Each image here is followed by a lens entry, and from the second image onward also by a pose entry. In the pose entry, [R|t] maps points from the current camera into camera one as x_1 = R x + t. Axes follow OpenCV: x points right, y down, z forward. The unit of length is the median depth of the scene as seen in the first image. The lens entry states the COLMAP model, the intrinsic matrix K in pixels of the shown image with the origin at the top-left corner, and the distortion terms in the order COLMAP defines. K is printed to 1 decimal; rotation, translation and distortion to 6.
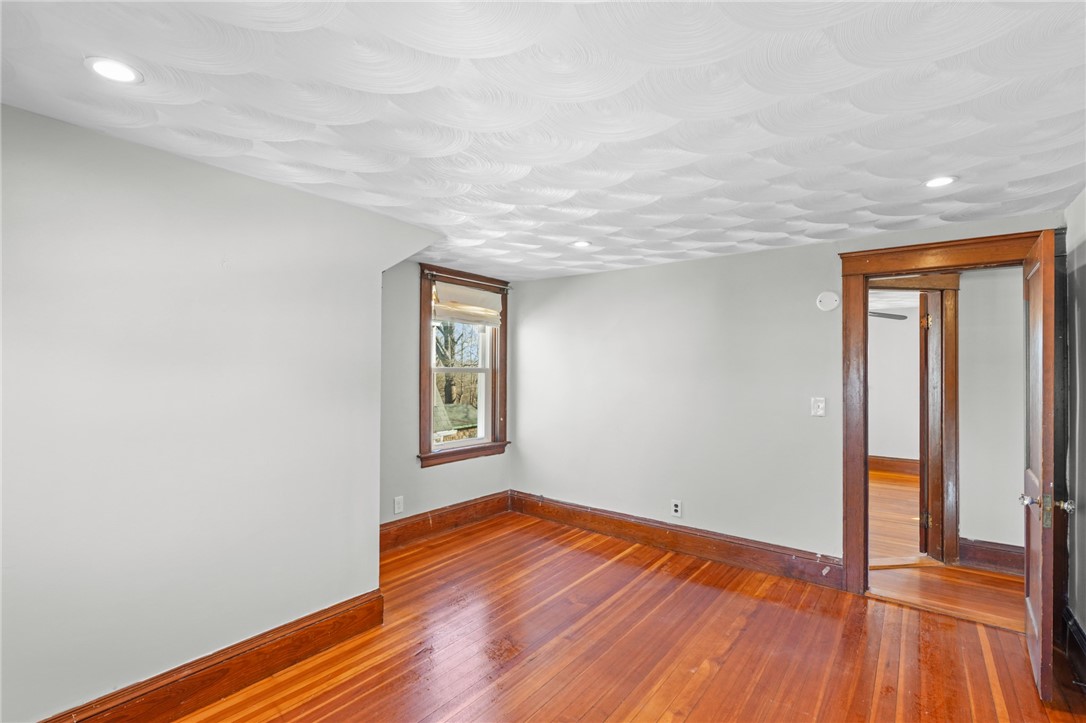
lens RADIAL K [[504.4, 0, 541.1], [0, 504.4, 364.8], [0, 0, 1]] dist [-0.001025, 0.000221]
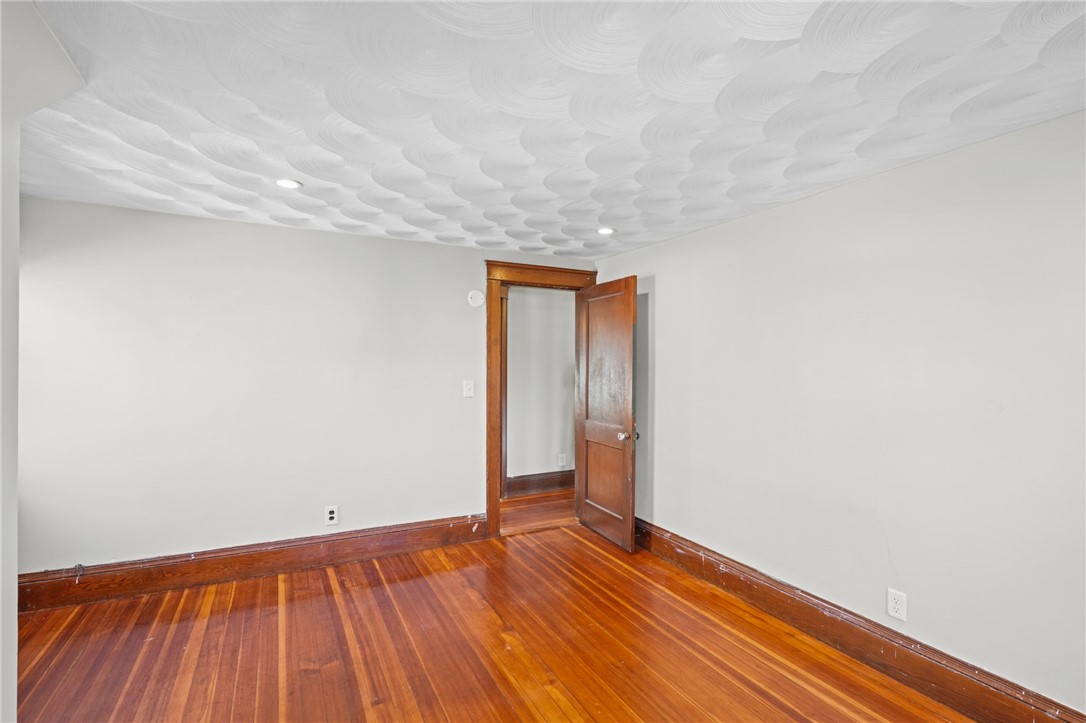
lens RADIAL K [[504.4, 0, 544.3], [0, 504.4, 361.8], [0, 0, 1]] dist [-0.001025, 0.000221]
pose [[0.424815, -0.006143, 0.905259, -0.386232], [-0.014279, 0.999807, 0.013485, 0.003060], [-0.905167, -0.018655, 0.424646, 0.323657]]
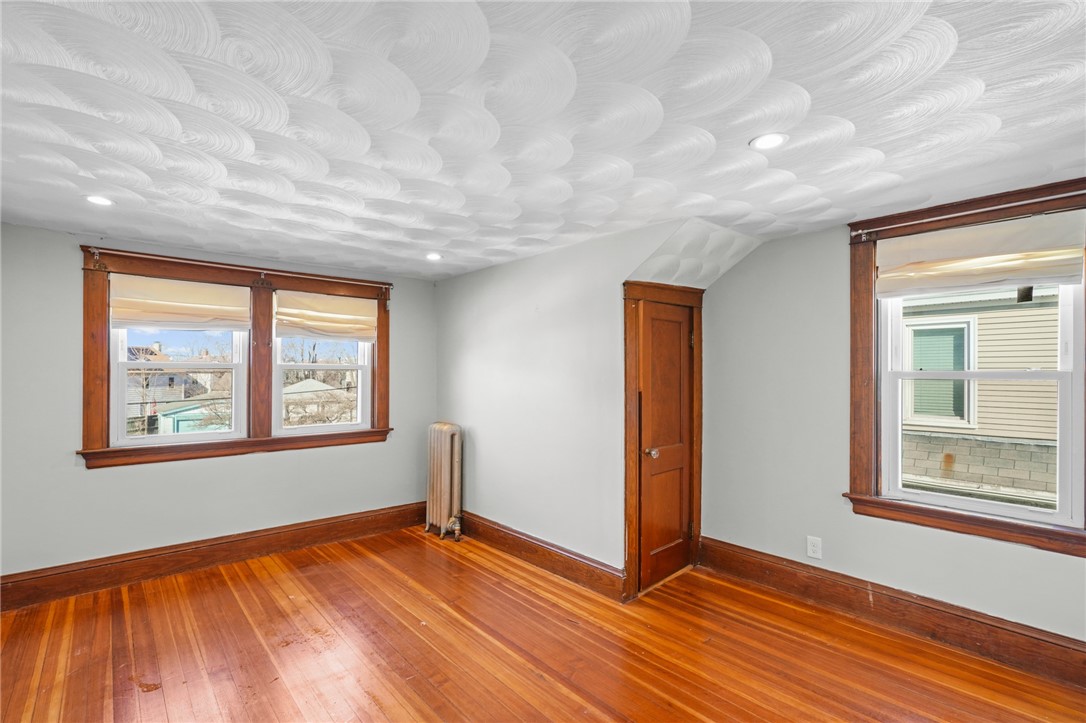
lens RADIAL K [[504.4, 0, 536.1], [0, 504.4, 368.5], [0, 0, 1]] dist [-0.001025, 0.000221]
pose [[-0.209399, -0.017714, -0.977670, 0.612809], [0.005822, 0.999796, -0.019361, 0.014421], [0.977813, -0.009746, -0.209253, 0.792996]]
